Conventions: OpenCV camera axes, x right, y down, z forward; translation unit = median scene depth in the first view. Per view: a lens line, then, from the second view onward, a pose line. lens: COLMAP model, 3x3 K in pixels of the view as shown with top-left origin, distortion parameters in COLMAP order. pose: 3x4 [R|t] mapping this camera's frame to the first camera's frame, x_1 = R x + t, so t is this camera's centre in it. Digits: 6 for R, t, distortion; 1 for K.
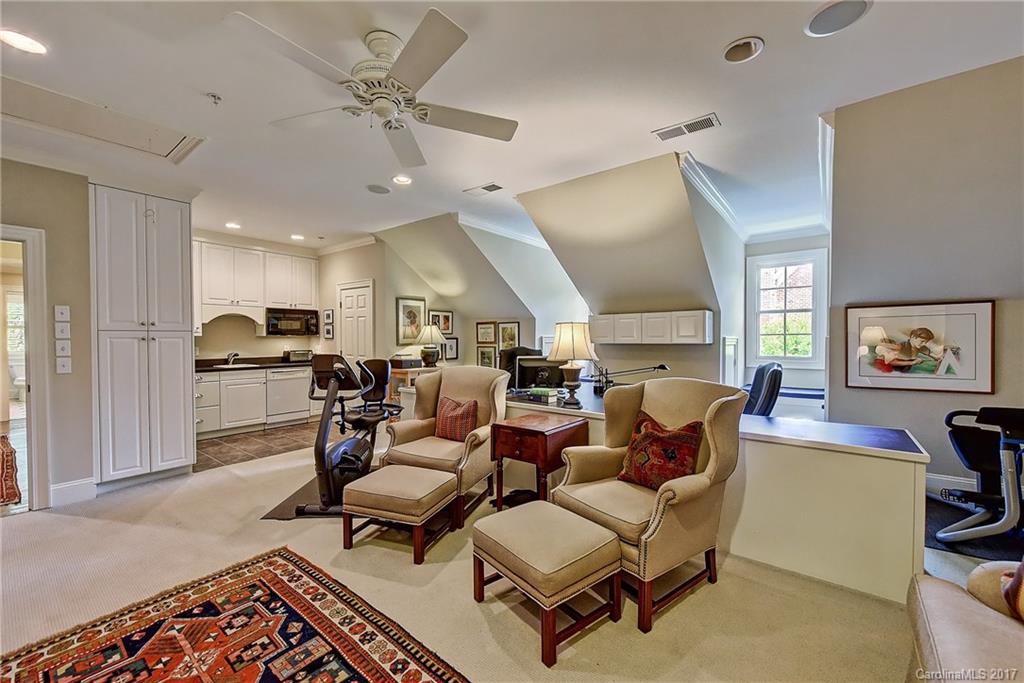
lens RADIAL K [[403.4, 0, 512.0], [0, 403.4, 344.1], [0, 0, 1]] dist [-0.002161, -0.000477]
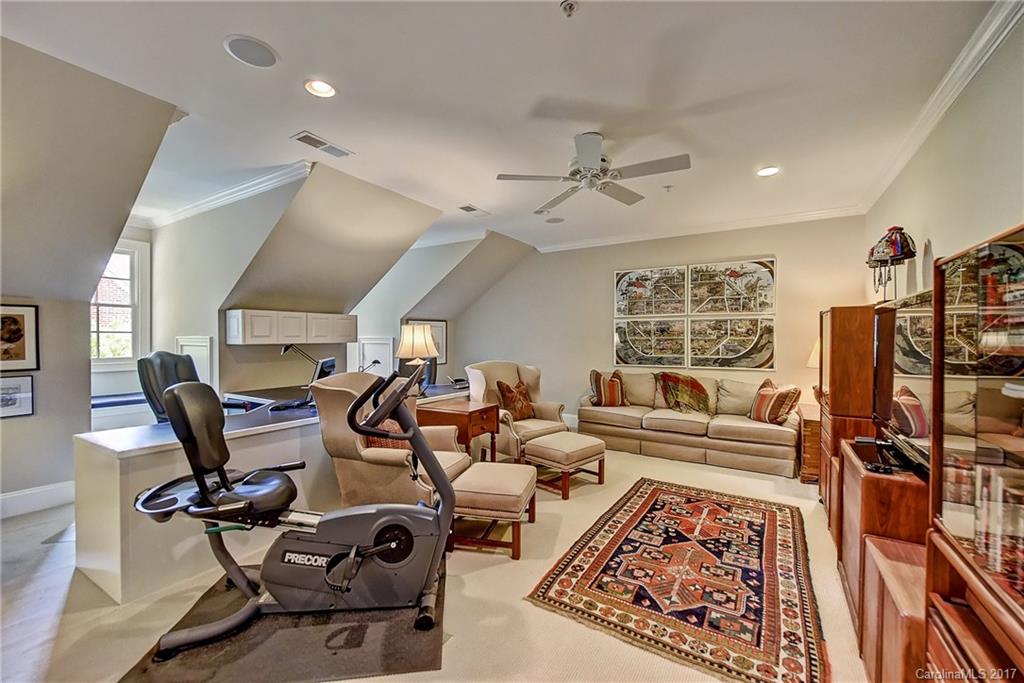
lens RADIAL K [[417.3, 0, 512.6], [0, 417.3, 341.6], [0, 0, 1]] dist [0.004623, 0.000231]
pose [[-0.106770, -0.008139, 0.994250, -1.835103], [0.011853, 0.999885, 0.009458, -0.020303], [-0.994213, 0.012794, -0.106661, 1.469776]]
